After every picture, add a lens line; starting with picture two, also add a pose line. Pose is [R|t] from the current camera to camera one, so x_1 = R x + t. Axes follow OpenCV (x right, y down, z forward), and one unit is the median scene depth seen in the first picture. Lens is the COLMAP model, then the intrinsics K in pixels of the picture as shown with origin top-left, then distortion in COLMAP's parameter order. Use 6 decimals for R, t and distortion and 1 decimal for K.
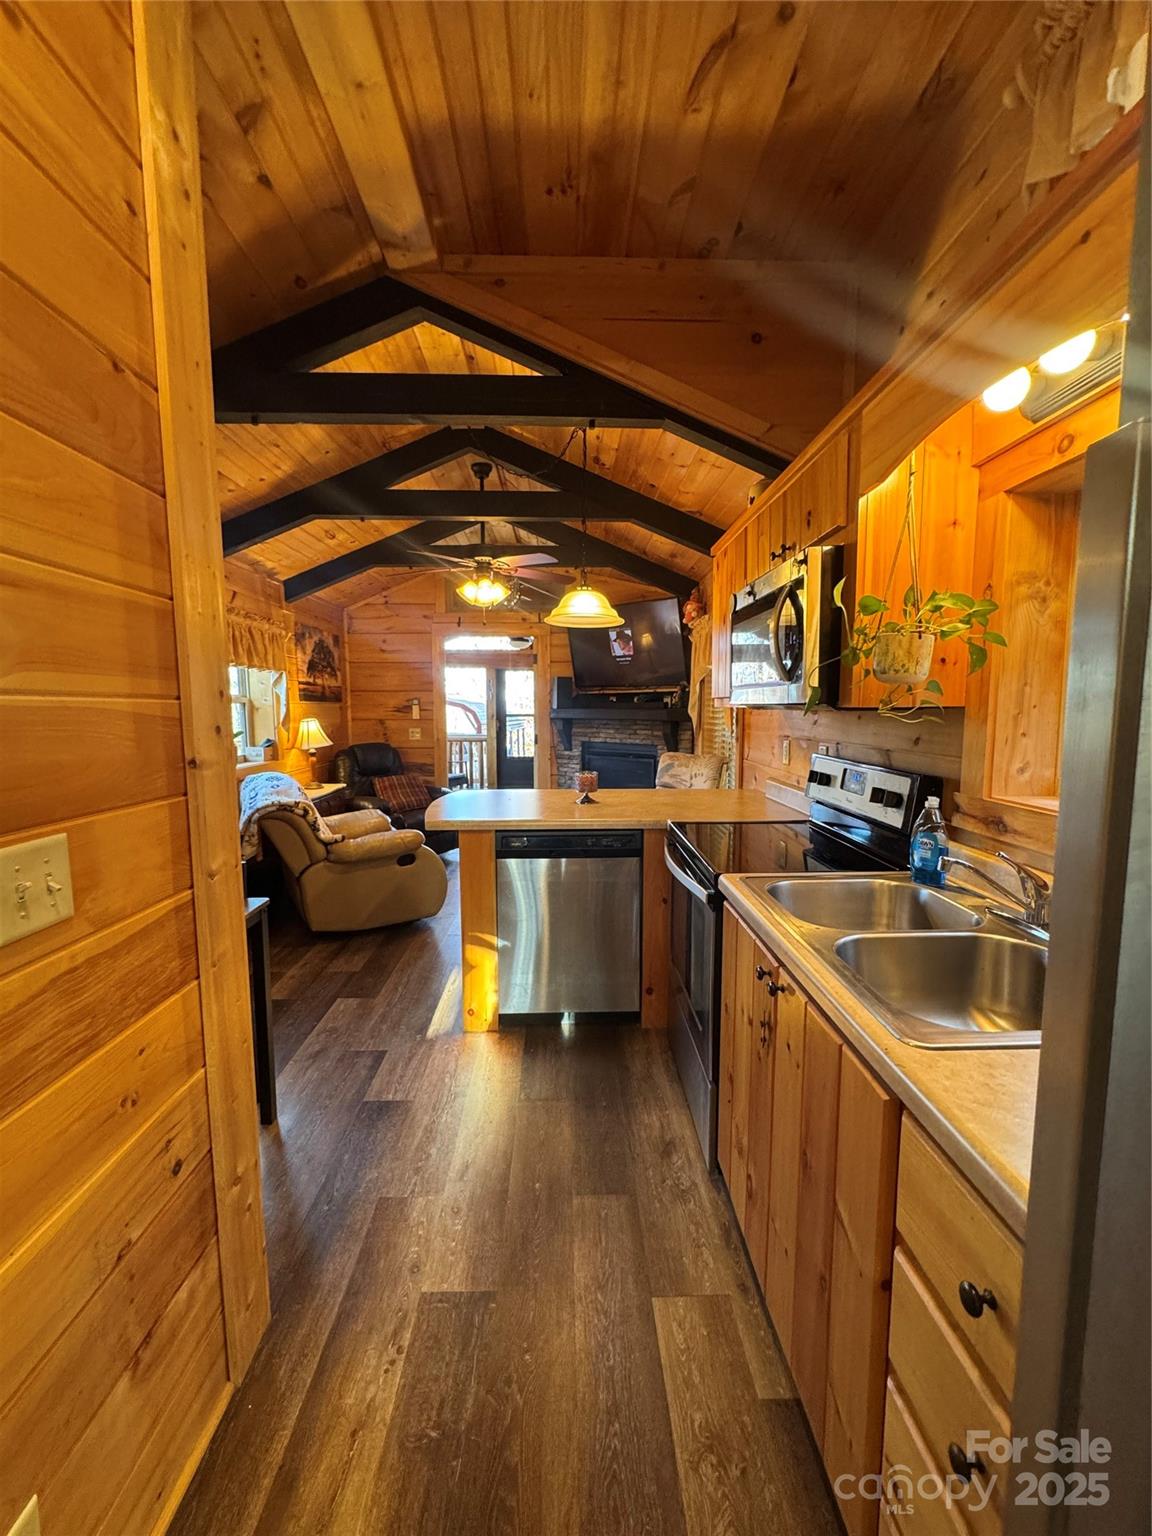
lens RADIAL K [[612.0, 0, 576.0], [0, 612.0, 768.0], [0, 0, 1]] dist [-0.003678, 0.000904]
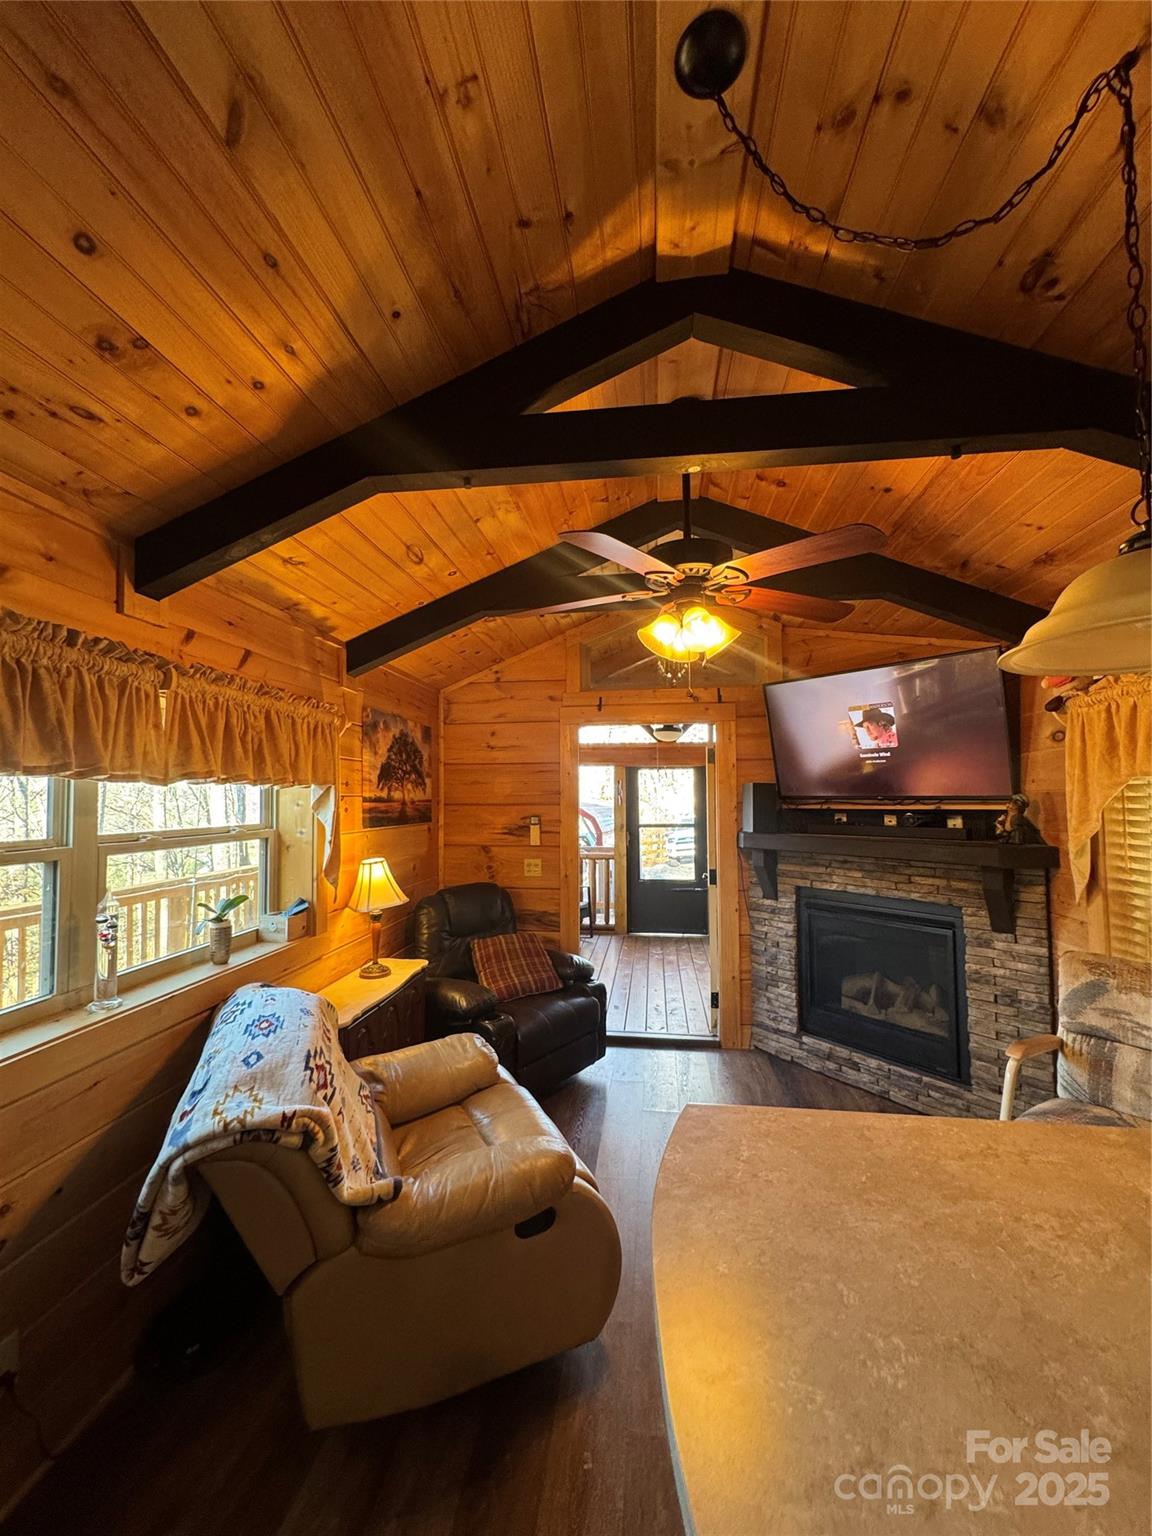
lens RADIAL K [[612.0, 0, 576.0], [0, 612.0, 768.0], [0, 0, 1]] dist [-0.003678, 0.000904]
pose [[0.988125, -0.010101, -0.153318, -0.146681], [-0.012678, 0.989075, -0.146868, -0.086800], [0.153127, 0.147068, 0.977202, 0.436268]]
